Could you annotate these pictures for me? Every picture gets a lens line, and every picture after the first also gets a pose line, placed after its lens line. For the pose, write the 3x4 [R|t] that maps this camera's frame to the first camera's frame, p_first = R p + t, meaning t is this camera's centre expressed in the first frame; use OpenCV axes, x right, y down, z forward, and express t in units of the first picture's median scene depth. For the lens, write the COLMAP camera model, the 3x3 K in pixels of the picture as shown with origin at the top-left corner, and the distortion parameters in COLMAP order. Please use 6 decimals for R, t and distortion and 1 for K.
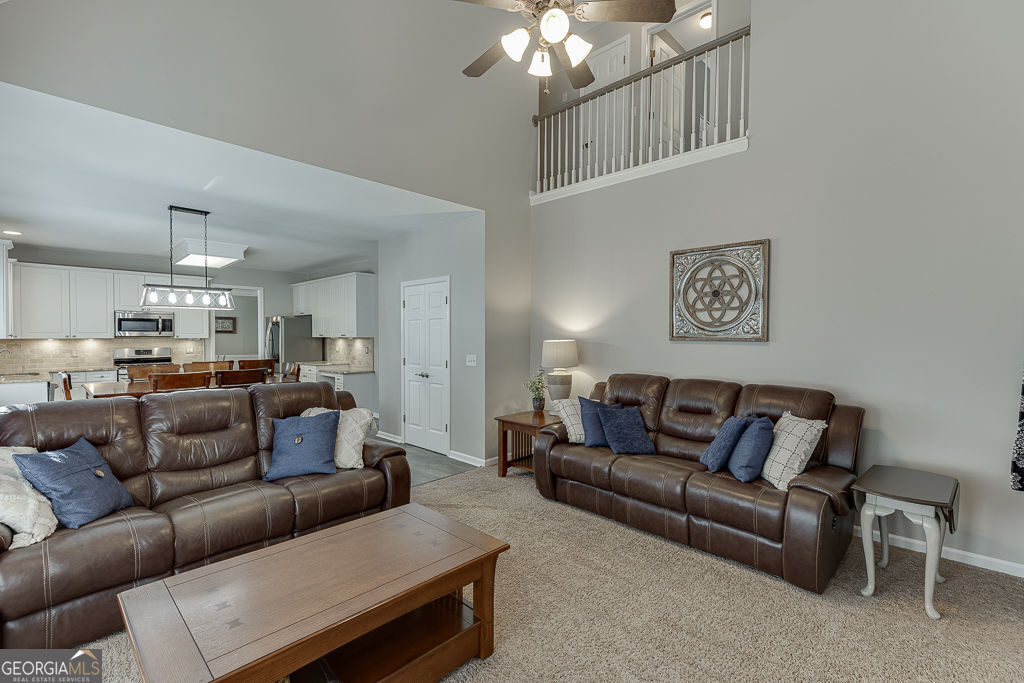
lens RADIAL K [[455.7, 0, 520.5], [0, 455.7, 342.2], [0, 0, 1]] dist [0.006308, -0.002178]
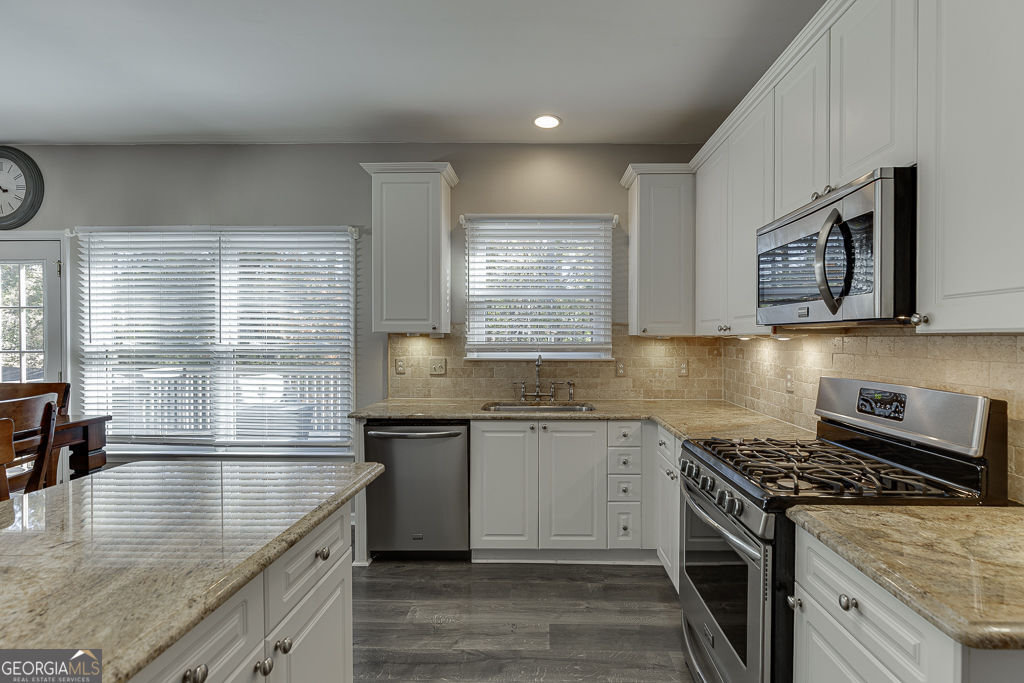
lens RADIAL K [[475.1, 0, 557.4], [0, 475.1, 341.3], [0, 0, 1]] dist [-0.007357, 0.001052]
pose [[-0.736847, 0.002094, -0.676057, -0.615541], [-0.013817, 0.999740, 0.018156, -0.007644], [0.675919, 0.022720, -0.736626, 1.115663]]
